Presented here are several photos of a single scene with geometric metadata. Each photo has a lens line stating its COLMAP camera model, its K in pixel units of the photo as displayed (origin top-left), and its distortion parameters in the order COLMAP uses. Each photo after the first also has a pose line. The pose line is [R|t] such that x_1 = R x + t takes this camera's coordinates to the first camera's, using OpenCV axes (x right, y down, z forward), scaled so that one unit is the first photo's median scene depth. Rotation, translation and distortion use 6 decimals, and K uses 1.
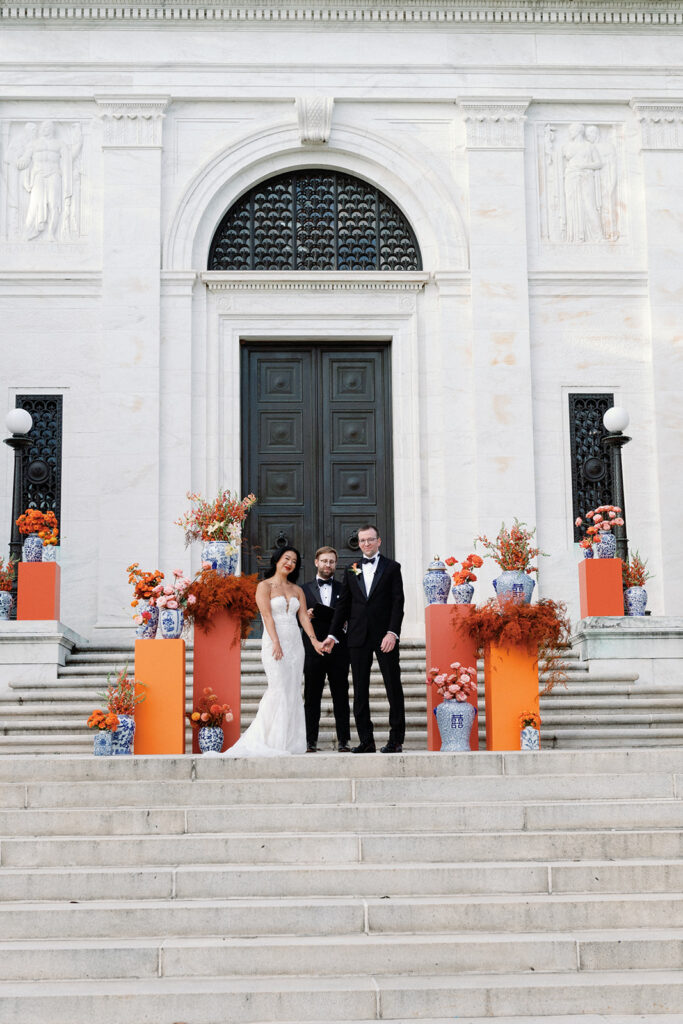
lens RADIAL K [[1451.0, 0, 347.0], [0, 1451.0, 533.6], [0, 0, 1]] dist [-0.019538, 0.000000]
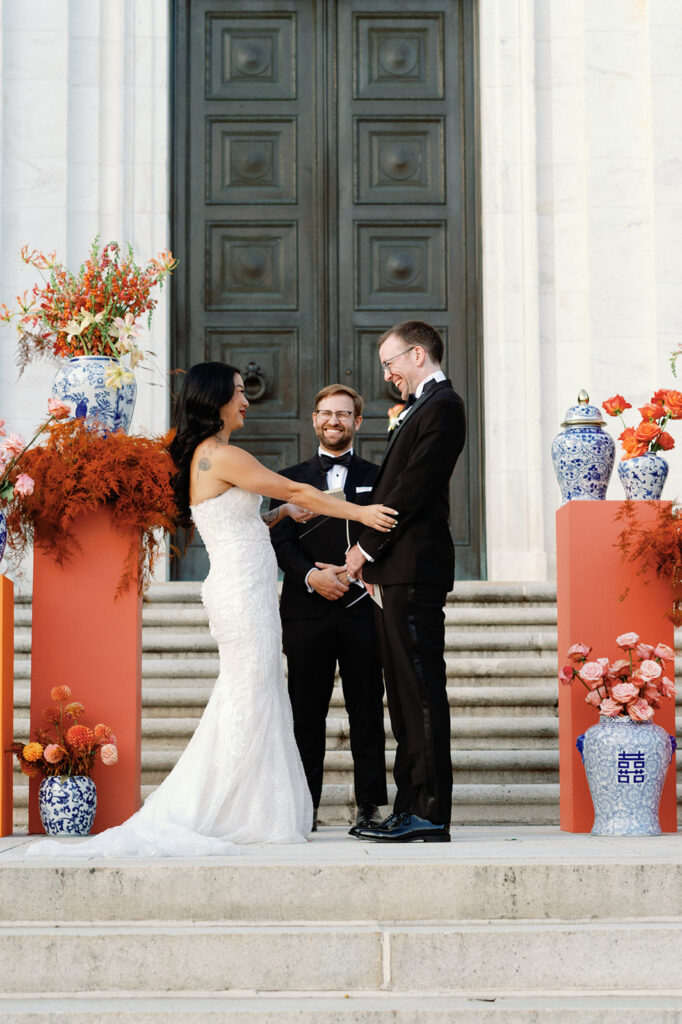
lens RADIAL K [[2448.0, 0, 335.3], [0, 2448.0, 511.9], [0, 0, 1]] dist [-0.063780, 0.000000]
pose [[0.999696, 0.004947, -0.024162, 0.003745], [-0.003981, 0.999197, 0.039865, 0.019437], [0.024340, -0.039757, 0.998913, 0.217868]]
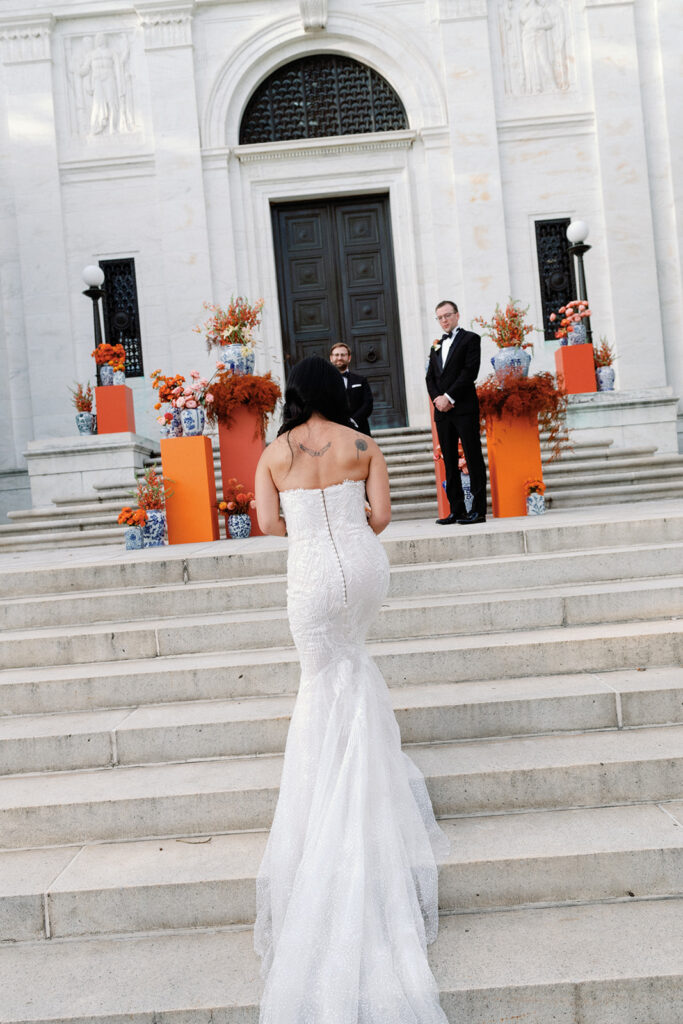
lens RADIAL K [[817.9, 0, 339.7], [0, 817.9, 509.6], [0, 0, 1]] dist [0.007733, -0.020746]
pose [[0.995369, -0.071189, -0.064590, 0.017983], [0.080274, 0.985244, 0.151161, 0.035139], [0.052876, -0.155646, 0.986397, 0.325565]]
